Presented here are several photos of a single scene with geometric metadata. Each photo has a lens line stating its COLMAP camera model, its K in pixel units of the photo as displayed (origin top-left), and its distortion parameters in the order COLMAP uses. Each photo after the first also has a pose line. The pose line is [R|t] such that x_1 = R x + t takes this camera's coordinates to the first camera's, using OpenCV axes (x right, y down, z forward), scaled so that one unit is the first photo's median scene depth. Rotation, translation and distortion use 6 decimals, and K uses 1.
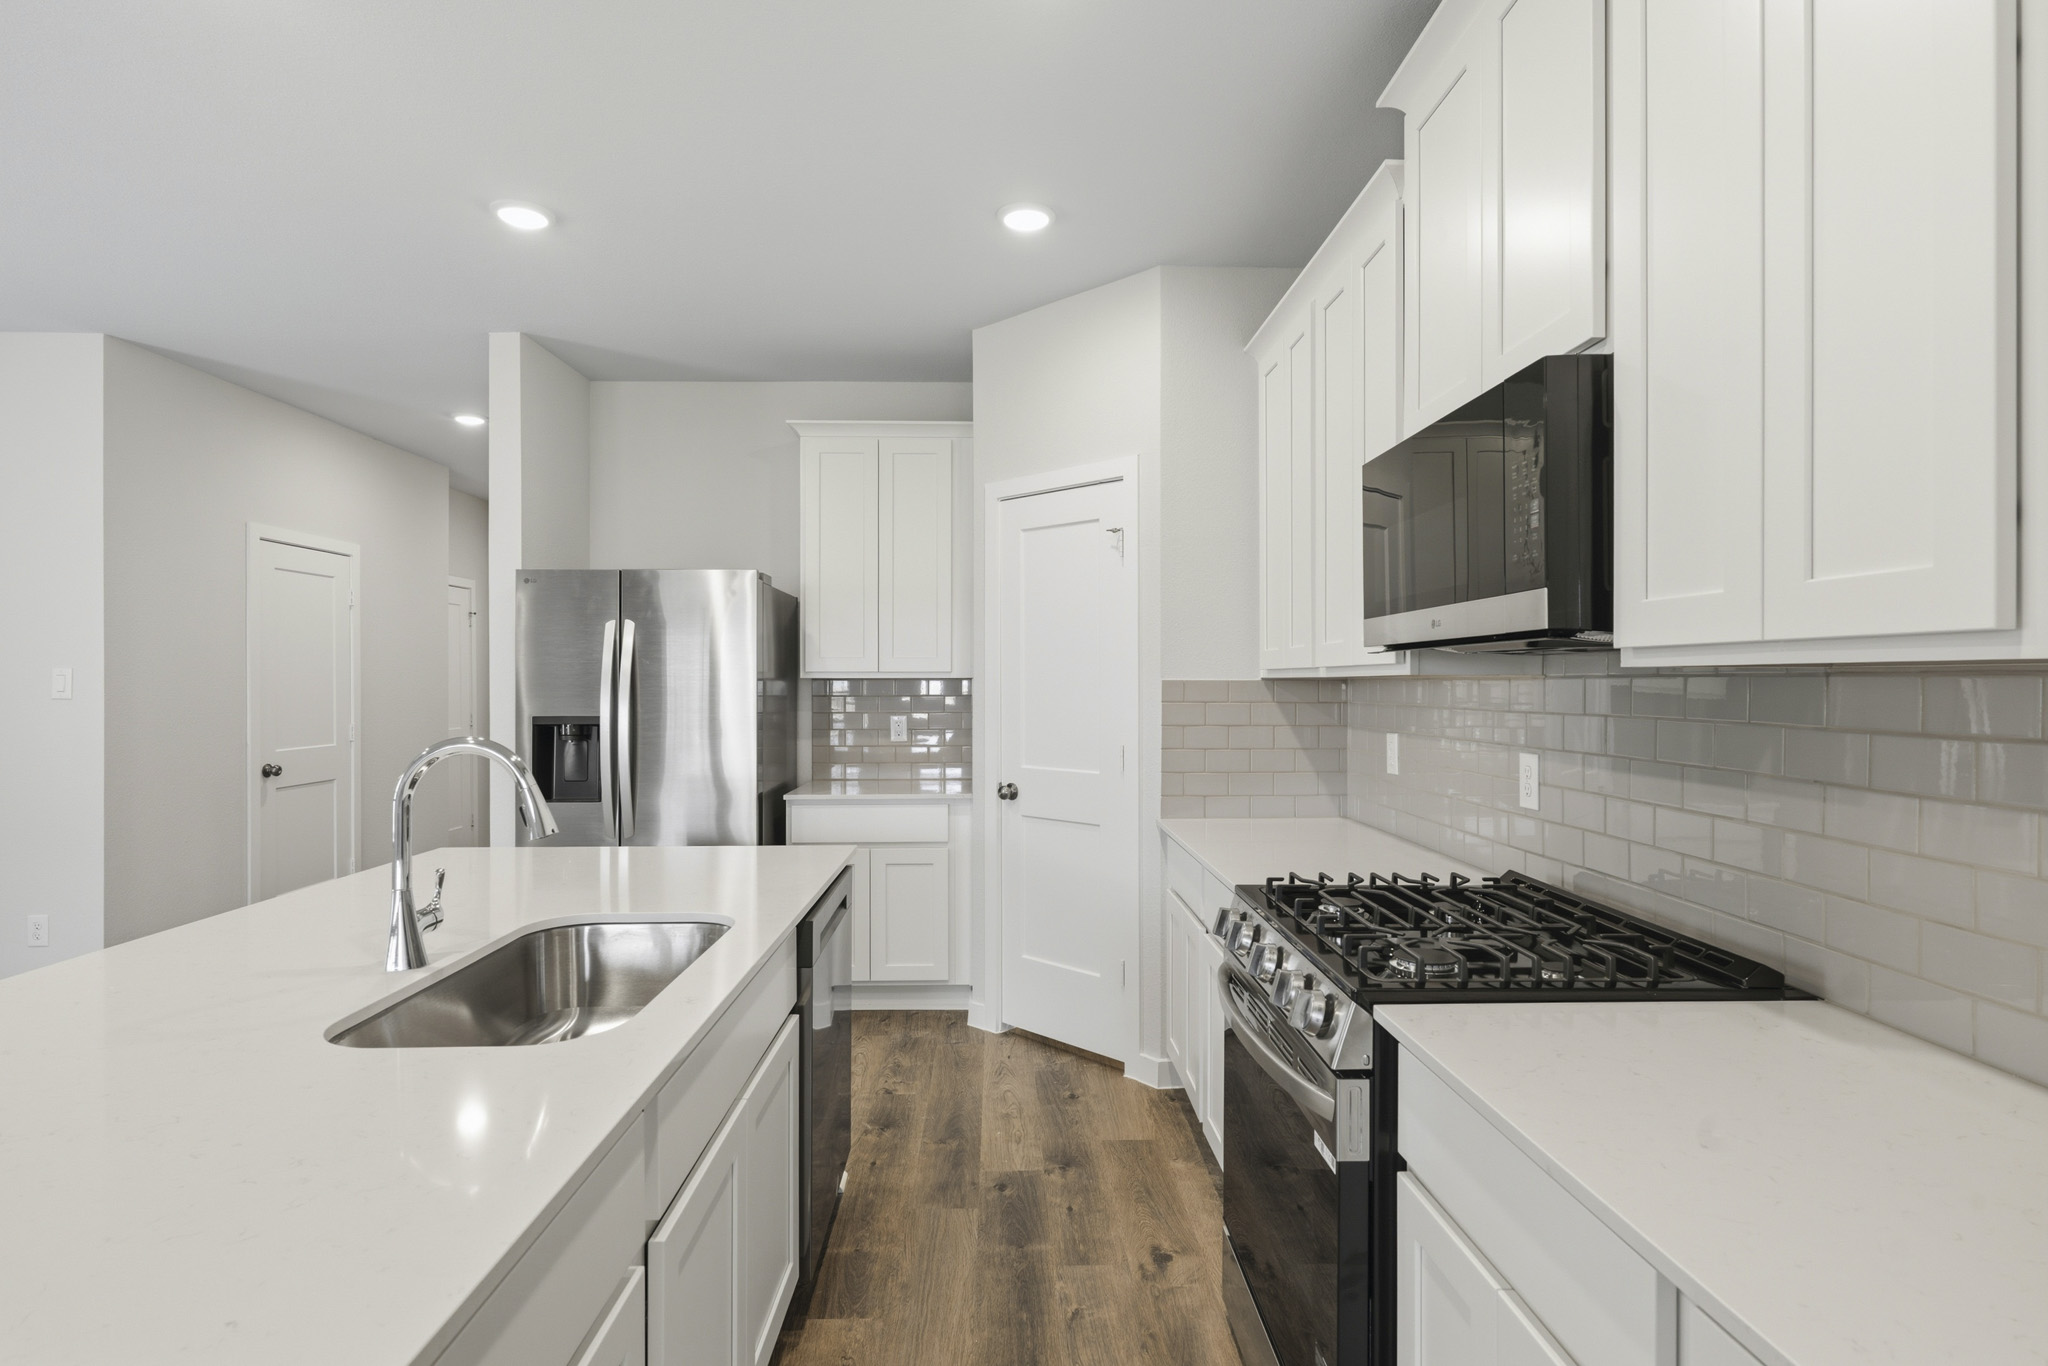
lens RADIAL K [[1038.0, 0, 1025.6], [0, 1038.0, 677.2], [0, 0, 1]] dist [-0.001945, 0.000849]
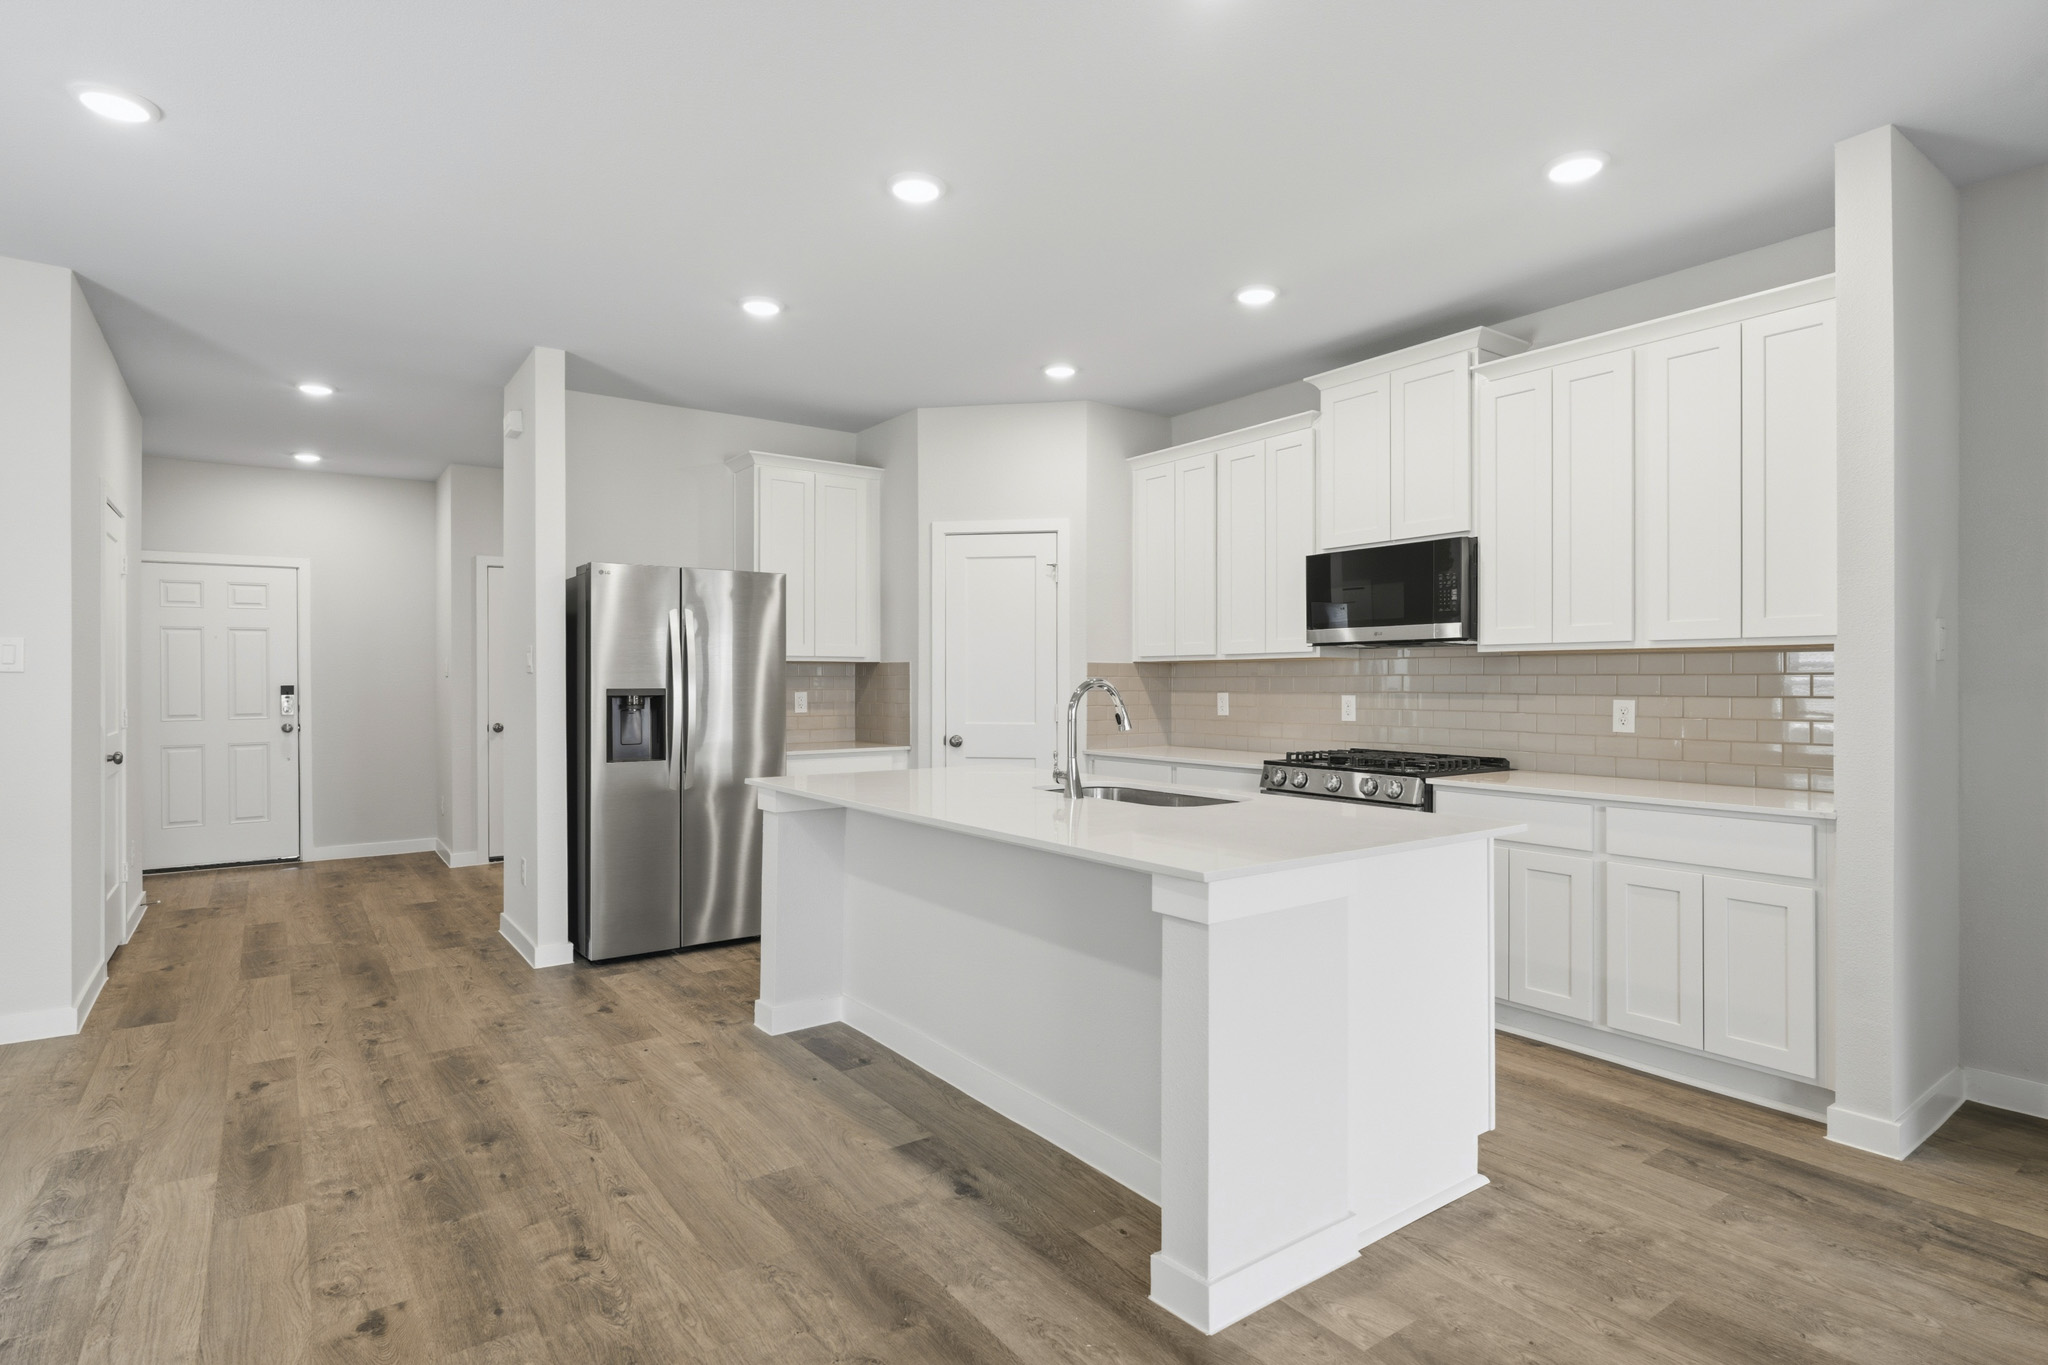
lens RADIAL K [[1038.0, 0, 1020.2], [0, 1038.0, 675.2], [0, 0, 1]] dist [-0.001945, 0.000849]
pose [[0.827663, 0.004283, 0.561209, -0.837291], [-0.003531, 0.999991, -0.002423, 0.026256], [-0.561215, 0.000024, 0.827670, -0.254512]]
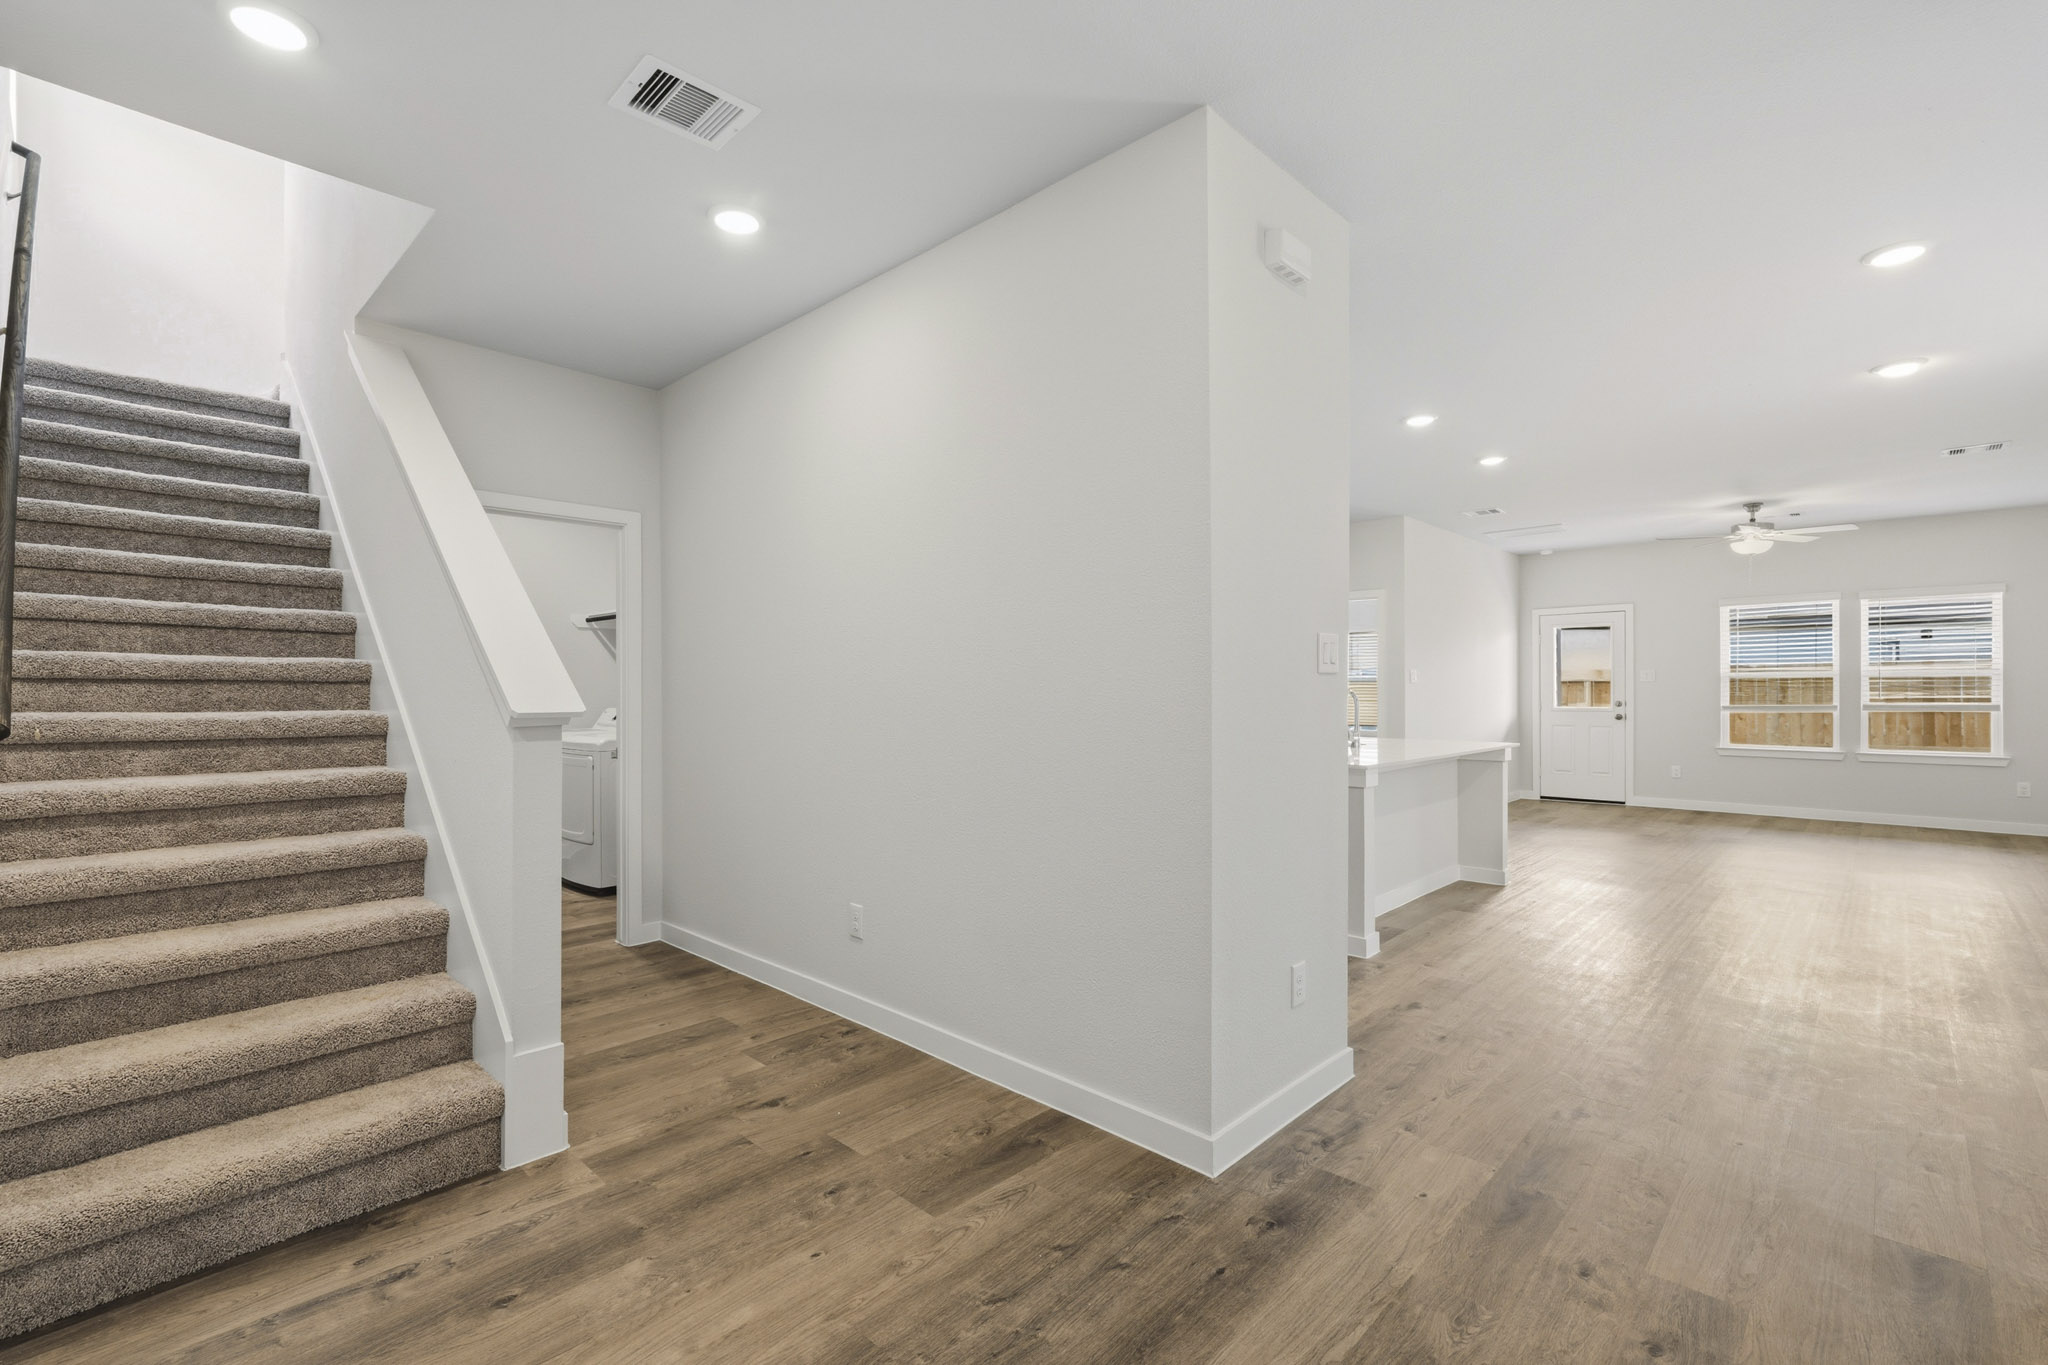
lens RADIAL K [[900.8, 0, 1025.6], [0, 900.8, 689.5], [0, 0, 1]] dist [0.003229, -0.000818]
pose [[-0.700153, 0.001776, 0.713990, -0.992975], [-0.001461, 0.999991, -0.003920, 0.039919], [-0.713991, -0.003788, -0.700145, 1.970858]]
